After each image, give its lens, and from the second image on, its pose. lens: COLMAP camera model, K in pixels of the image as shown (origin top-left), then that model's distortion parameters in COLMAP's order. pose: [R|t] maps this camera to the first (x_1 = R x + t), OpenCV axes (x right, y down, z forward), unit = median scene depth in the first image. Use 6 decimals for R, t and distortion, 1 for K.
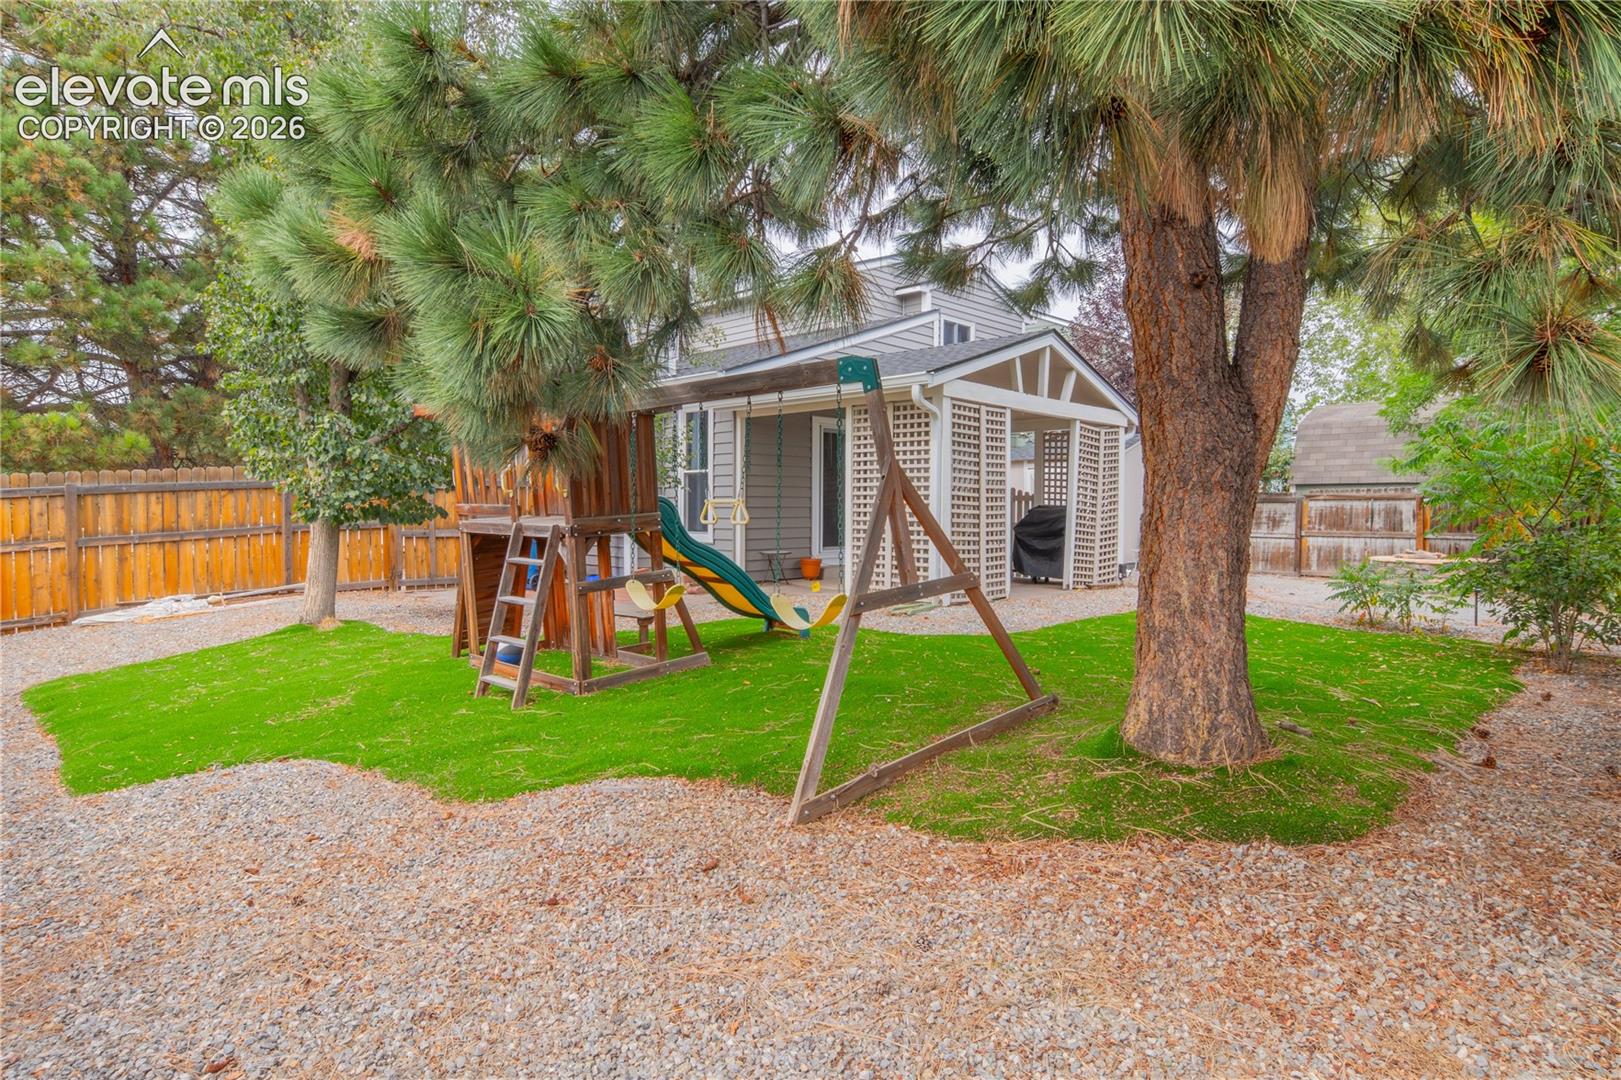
lens RADIAL K [[866.1, 0, 808.3], [0, 866.1, 537.2], [0, 0, 1]] dist [-0.006042, 0.003648]
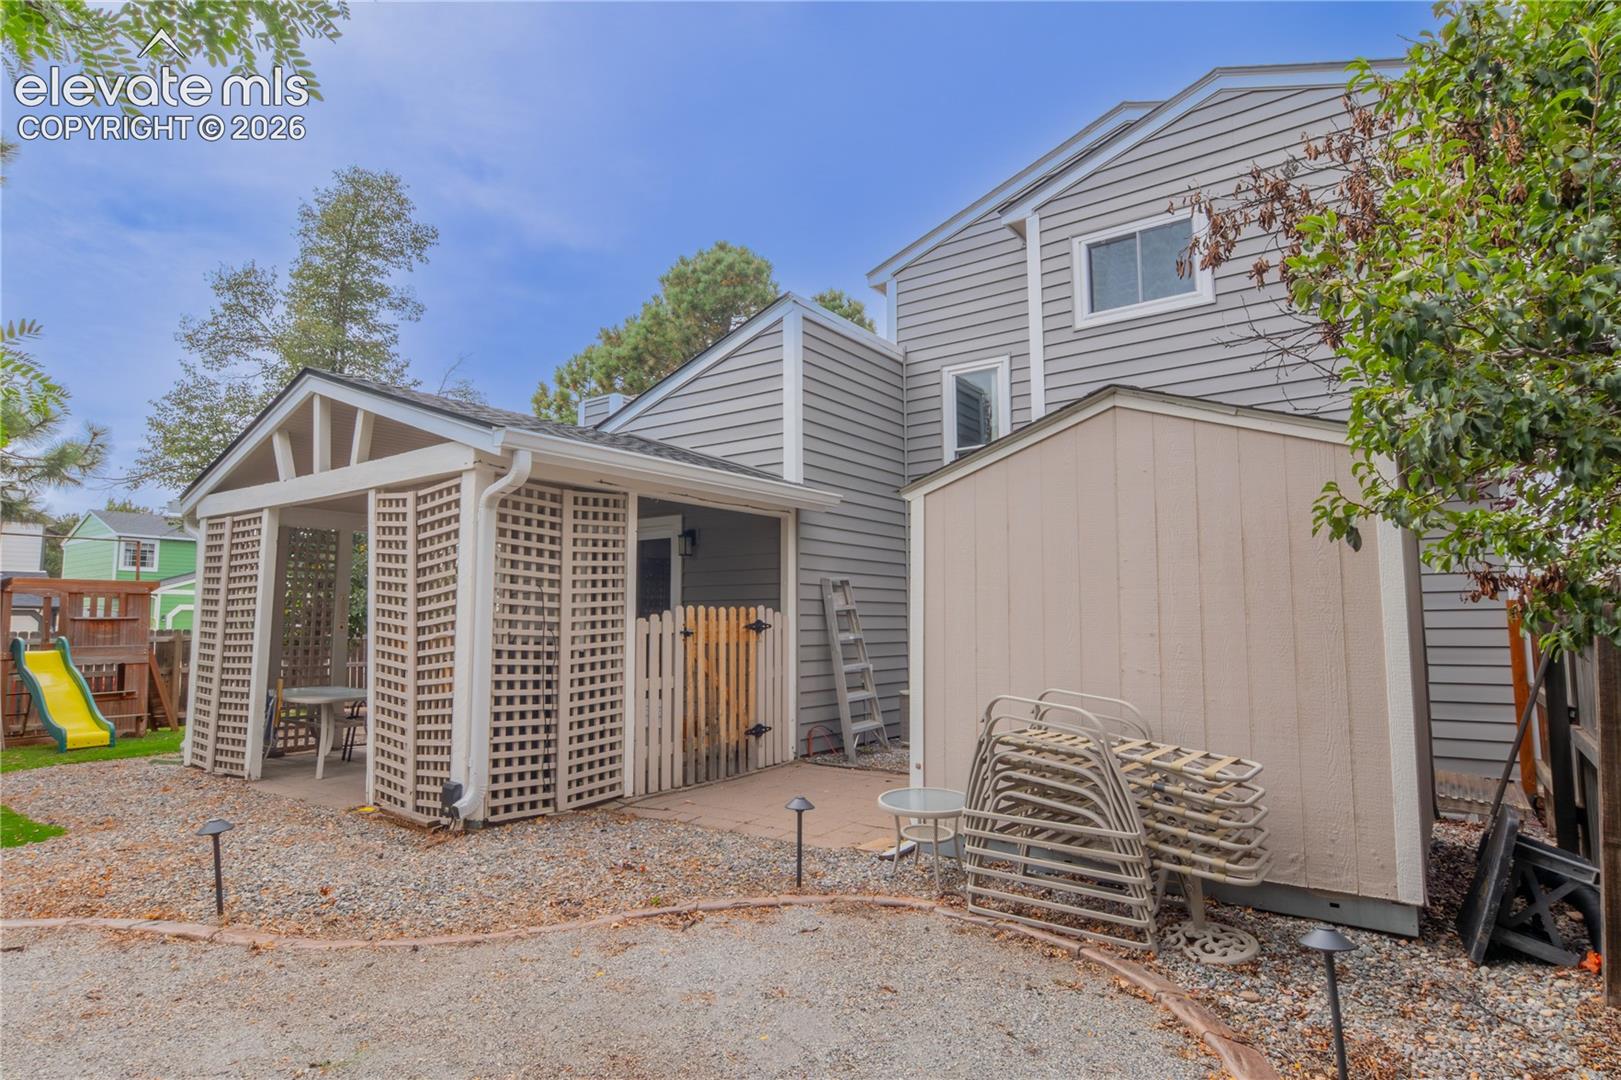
lens RADIAL K [[866.1, 0, 826.1], [0, 866.1, 544.7], [0, 0, 1]] dist [-0.006042, 0.003648]
pose [[0.164152, -0.097020, -0.981652, 1.050857], [-0.026141, 0.994374, -0.102649, -0.060320], [0.986089, 0.042511, 0.160692, 1.404909]]
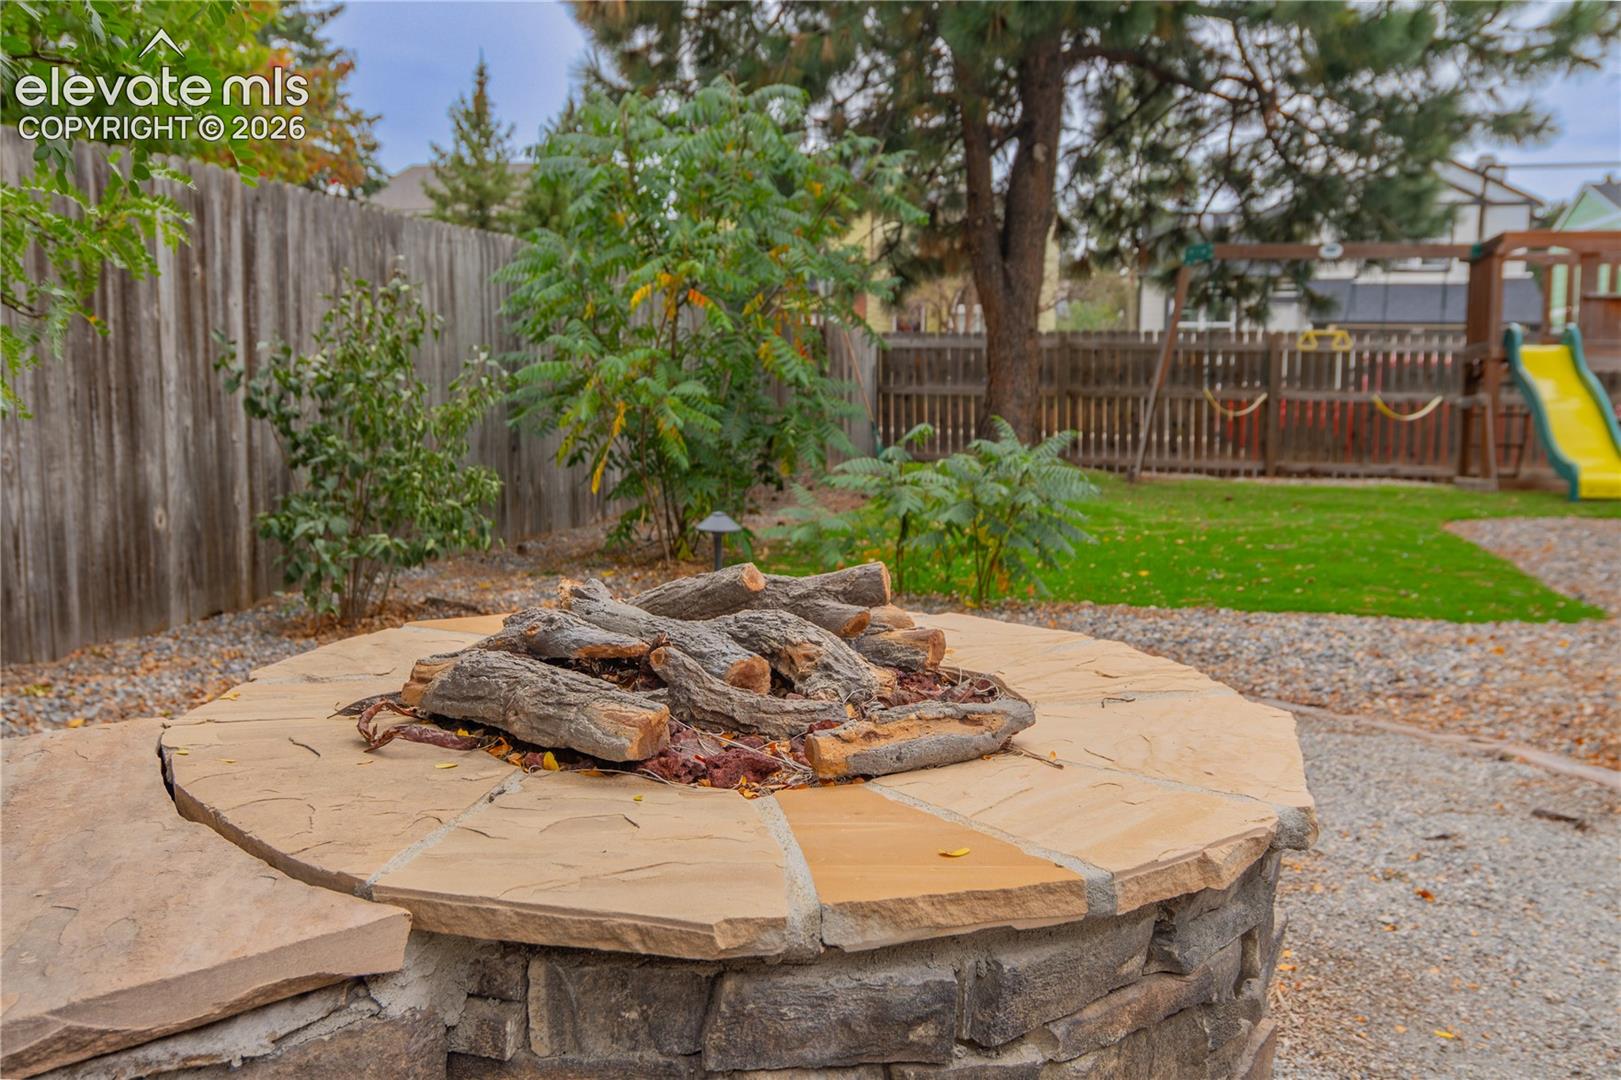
lens RADIAL K [[1356.2, 0, 810.1], [0, 1356.2, 540.6], [0, 0, 1]] dist [0.001653, -0.010015]
pose [[-0.866512, 0.053742, -0.496254, 0.875393], [-0.024890, 0.988298, 0.150490, -0.008779], [0.498535, 0.142753, -0.855035, 1.276791]]
